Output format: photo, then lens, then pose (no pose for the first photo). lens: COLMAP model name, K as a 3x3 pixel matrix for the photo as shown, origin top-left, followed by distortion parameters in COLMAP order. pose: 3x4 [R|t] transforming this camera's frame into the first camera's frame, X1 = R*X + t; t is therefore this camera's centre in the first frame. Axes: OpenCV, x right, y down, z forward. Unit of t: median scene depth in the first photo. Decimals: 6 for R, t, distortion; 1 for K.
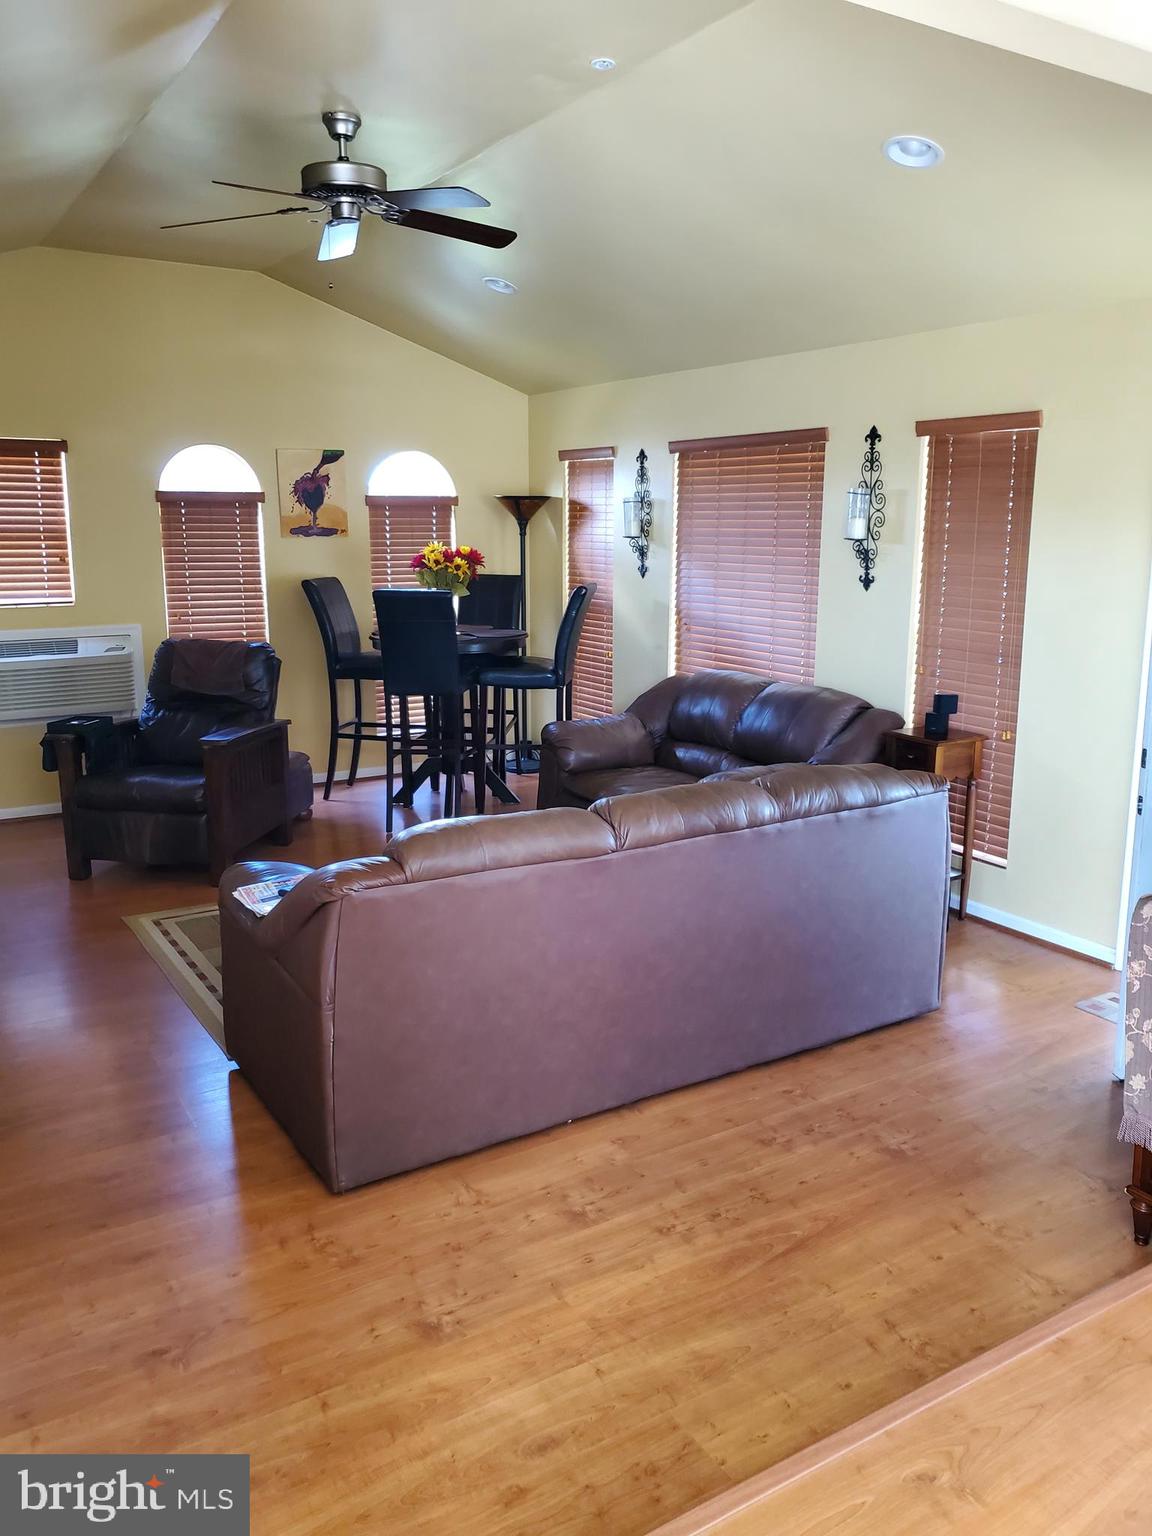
lens RADIAL K [[1189.8, 0, 576.0], [0, 1189.8, 768.0], [0, 0, 1]] dist [0.097952, -0.395150]
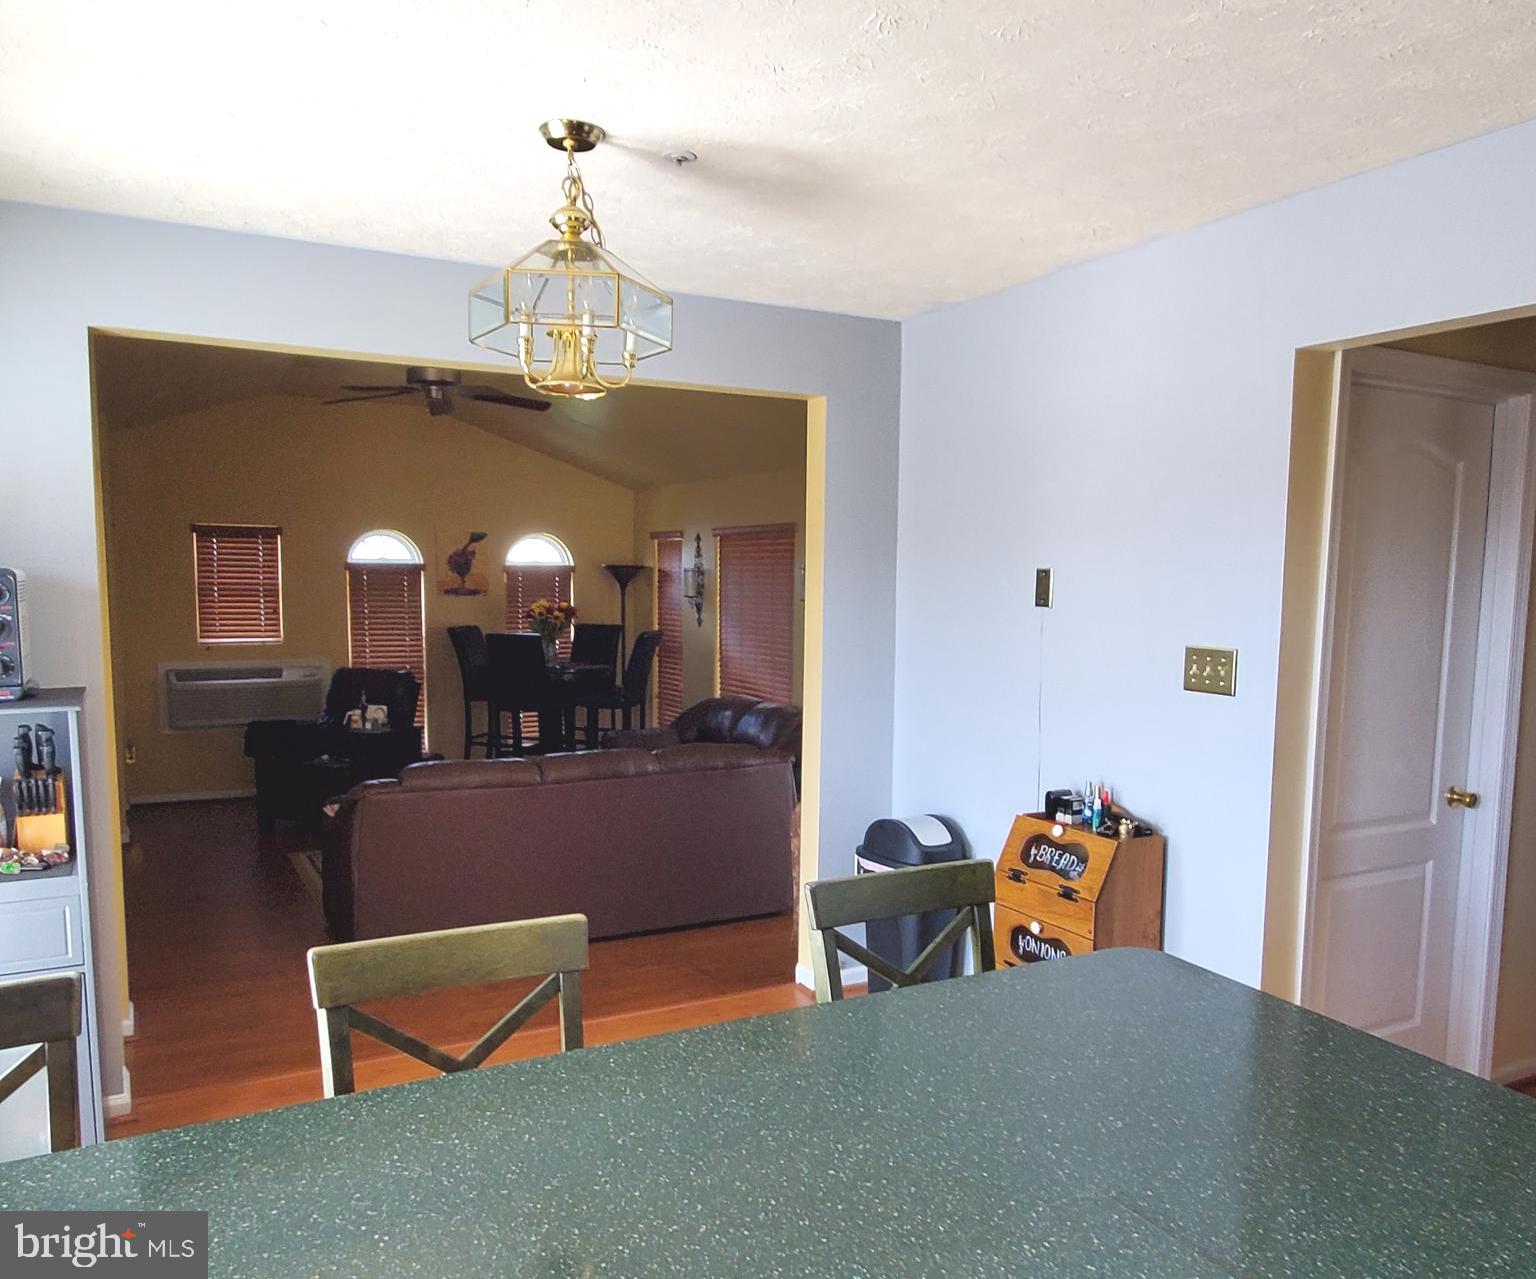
lens RADIAL K [[1170.5, 0, 766.8], [0, 1170.5, 696.2], [0, 0, 1]] dist [-0.084719, 0.001690]
pose [[0.998765, 0.011921, -0.048228, 0.197294], [-0.016917, 0.994377, -0.104539, 0.052090], [0.046711, 0.105226, 0.993351, -0.283102]]
